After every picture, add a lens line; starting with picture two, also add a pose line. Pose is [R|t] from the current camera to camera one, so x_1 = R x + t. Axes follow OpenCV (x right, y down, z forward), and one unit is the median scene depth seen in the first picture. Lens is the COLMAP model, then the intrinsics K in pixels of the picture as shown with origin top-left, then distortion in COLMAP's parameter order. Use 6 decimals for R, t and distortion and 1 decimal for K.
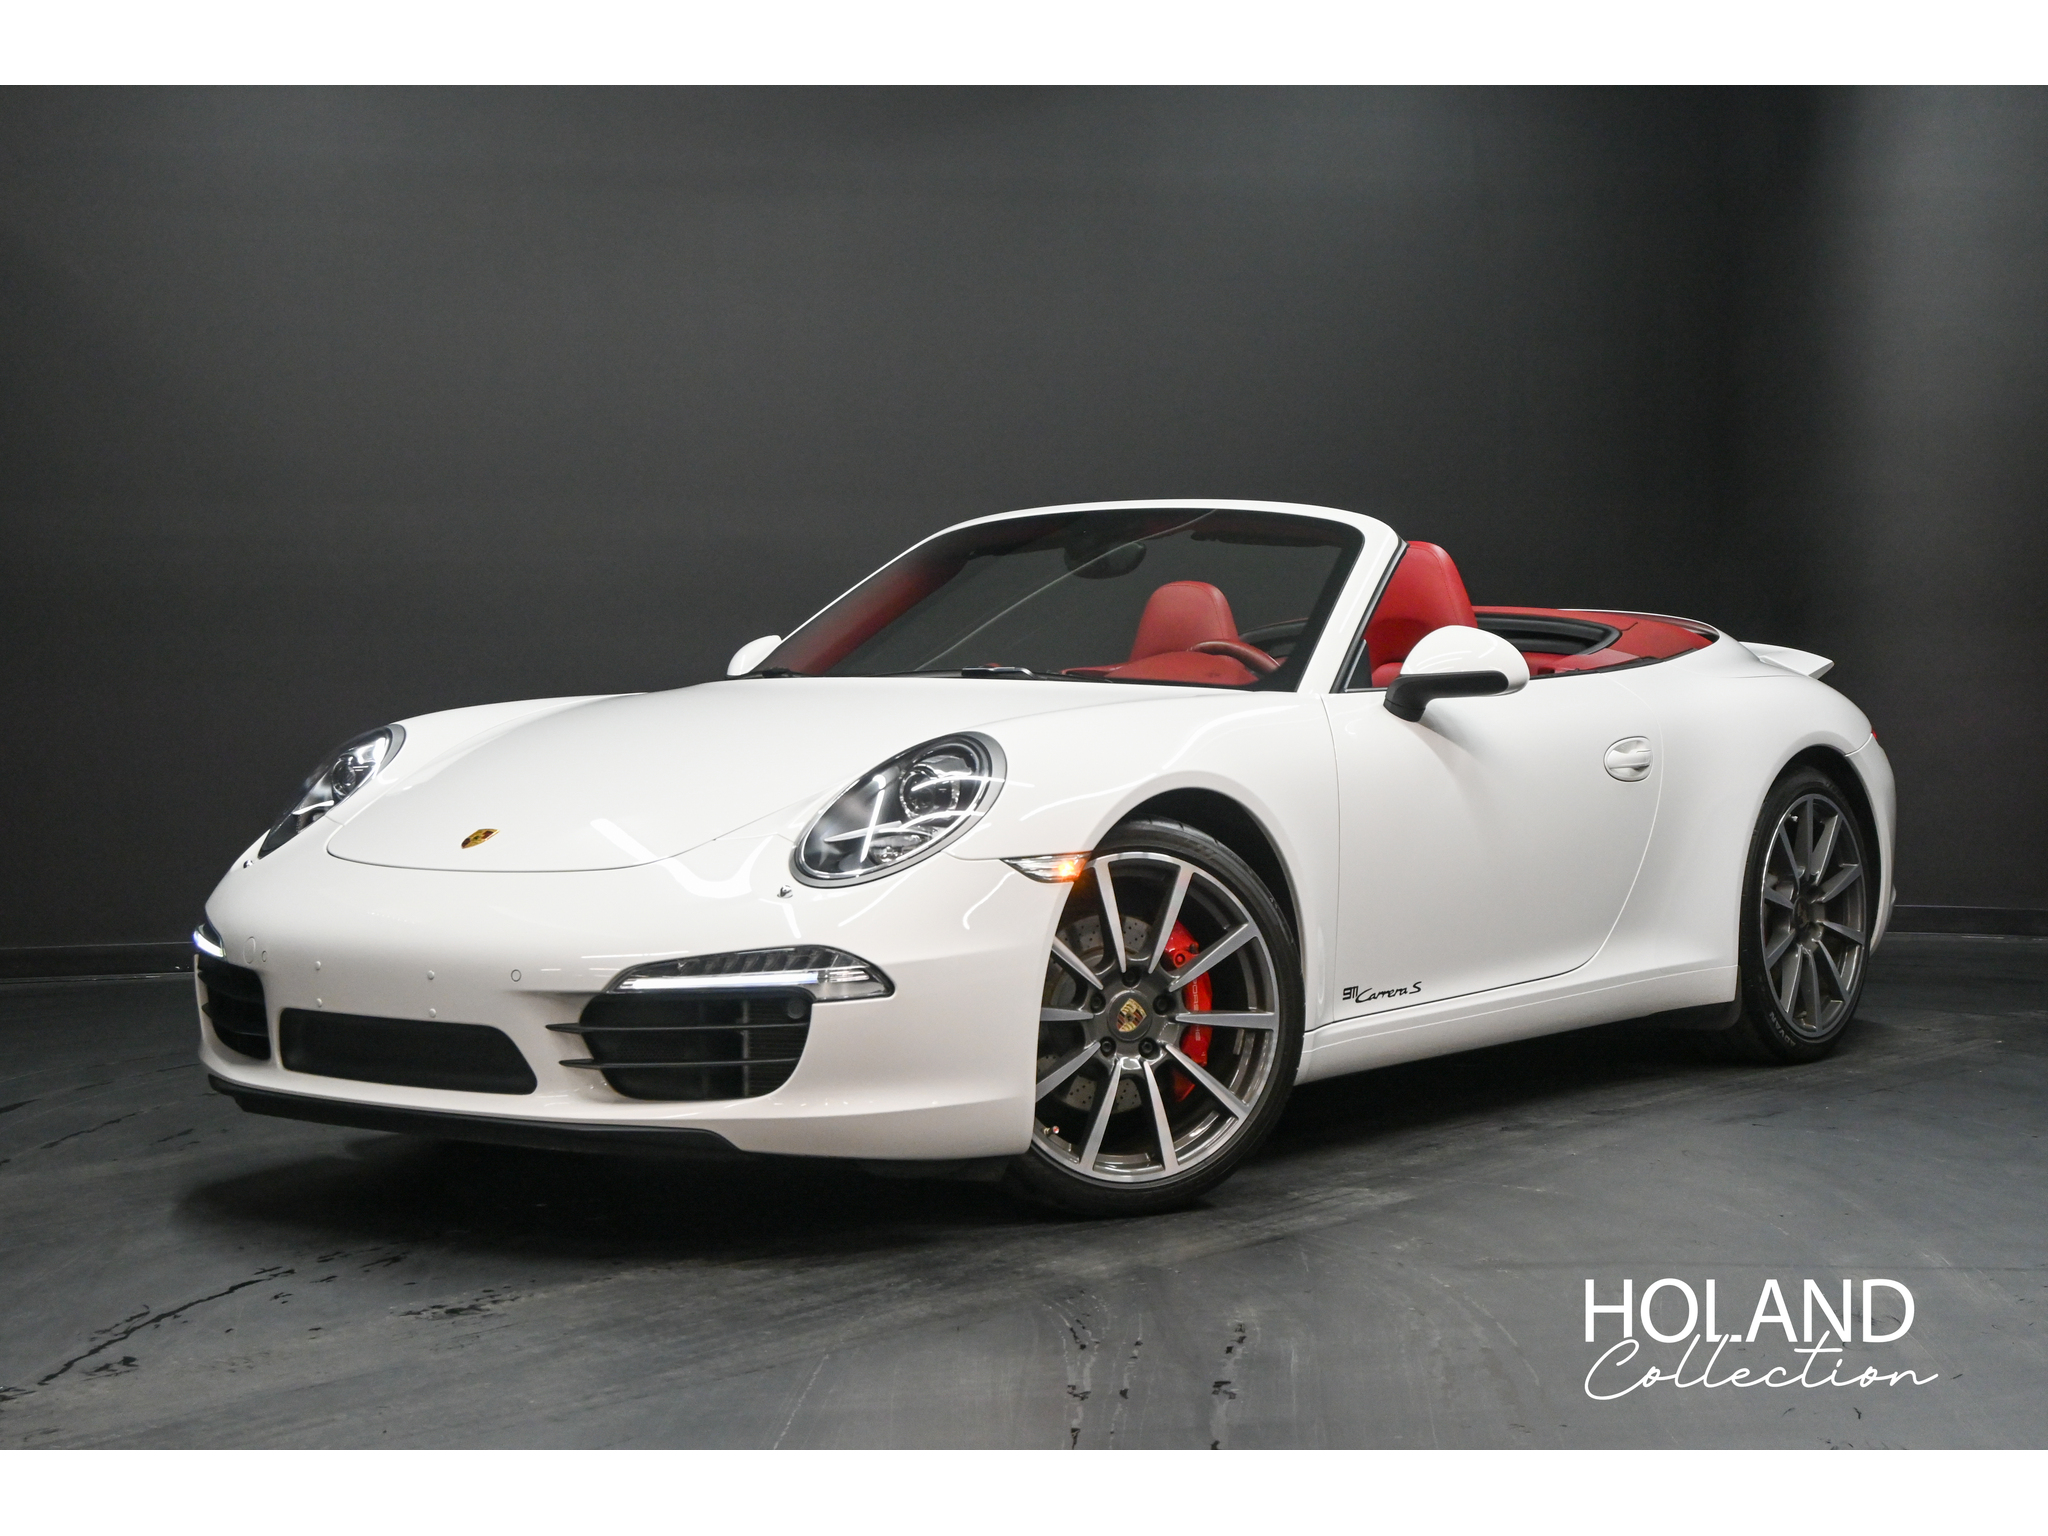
lens RADIAL K [[3252.6, 0, 1019.5], [0, 3252.6, 761.9], [0, 0, 1]] dist [-0.006462, 0.000000]
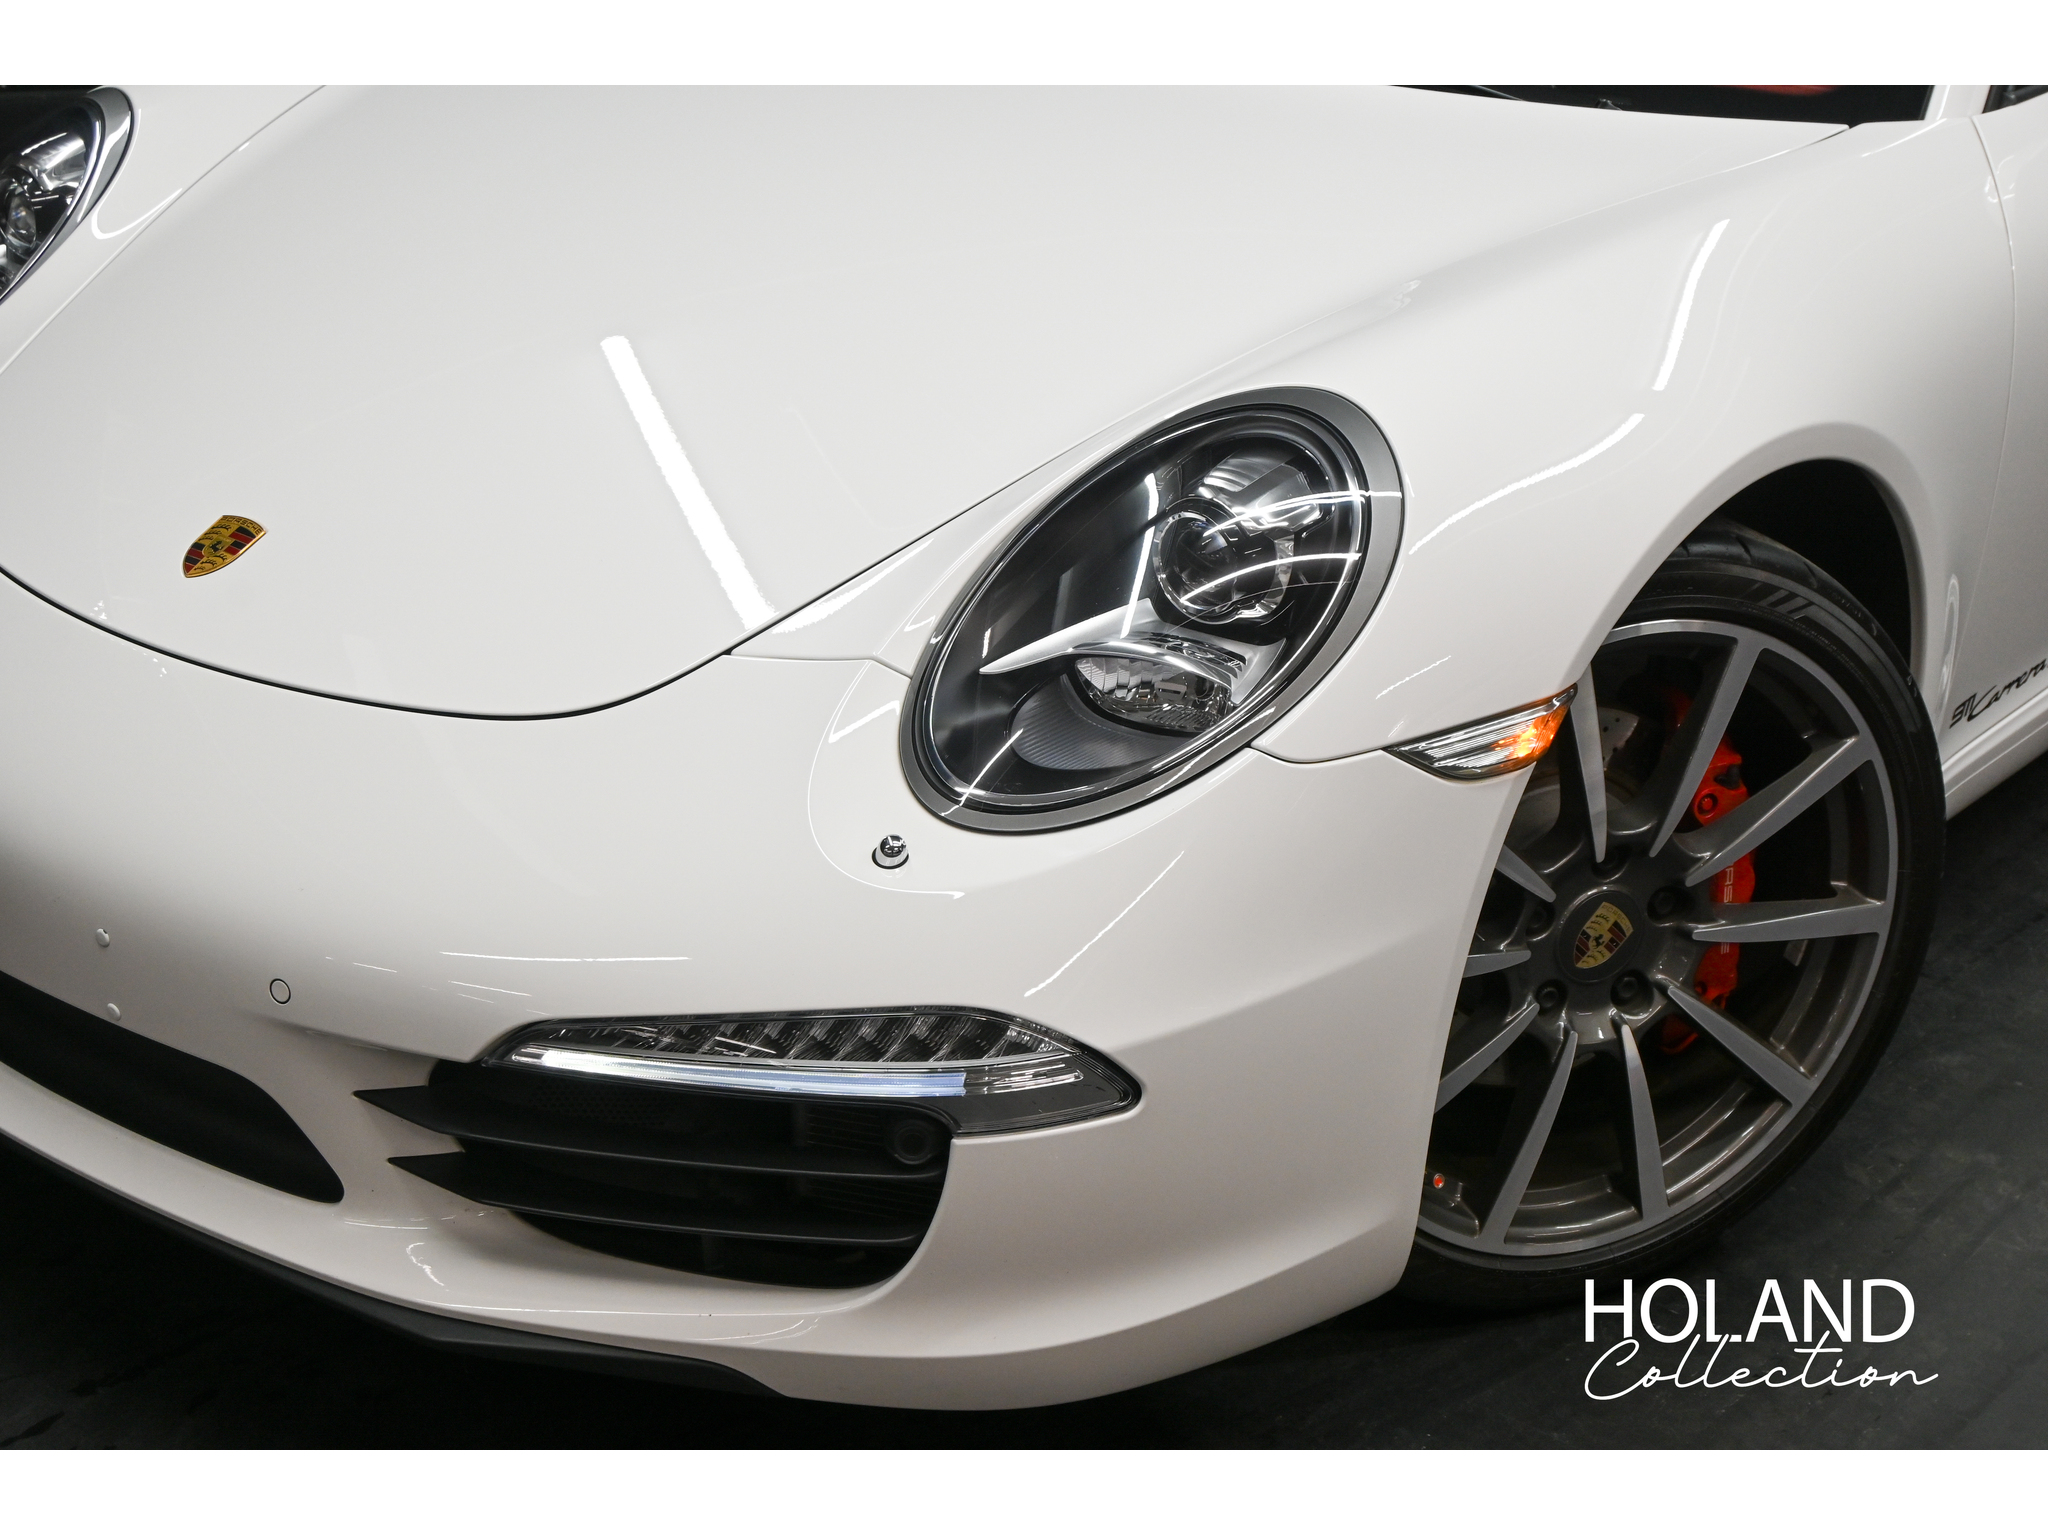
lens RADIAL K [[3148.9, 0, 1030.7], [0, 3148.9, 772.6], [0, 0, 1]] dist [0.011943, 0.000000]
pose [[0.999357, 0.033551, -0.012607, -0.045027], [-0.026242, 0.924526, 0.380214, -0.118456], [0.024412, -0.379639, 0.924813, 0.573609]]
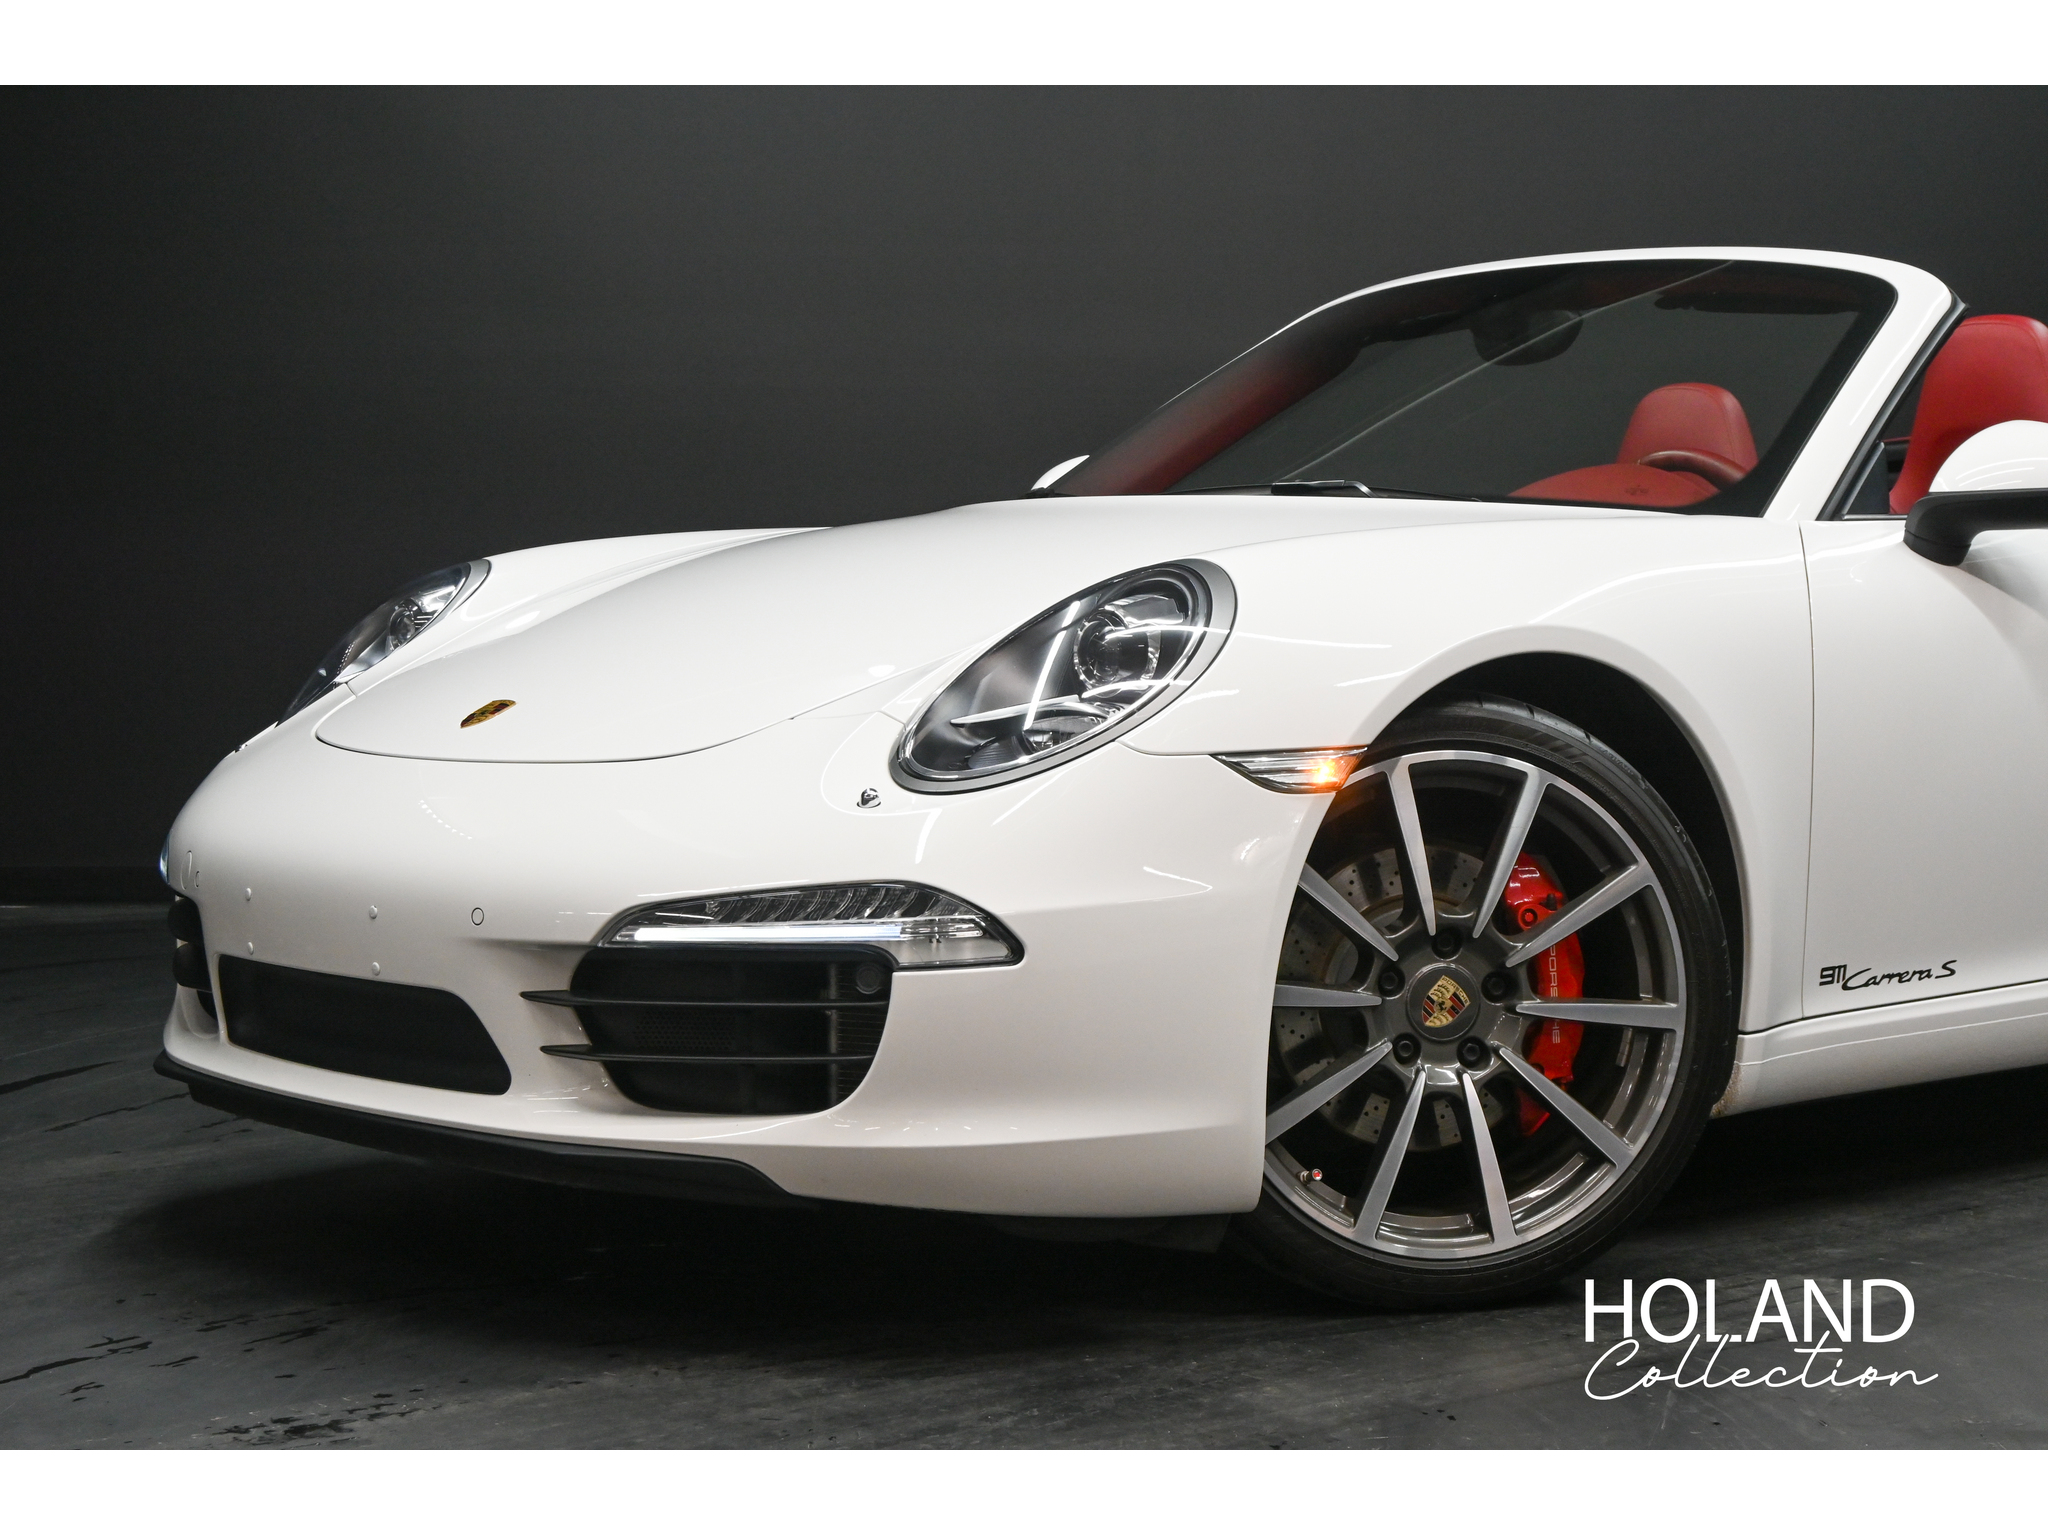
lens RADIAL K [[3592.9, 0, 1027.8], [0, 3592.9, 773.2], [0, 0, 1]] dist [0.011827, 0.000000]
pose [[0.980078, 0.017762, -0.197816, 0.093200], [-0.012811, 0.999573, 0.026279, 0.014523], [0.198198, -0.023221, 0.979887, 0.281150]]
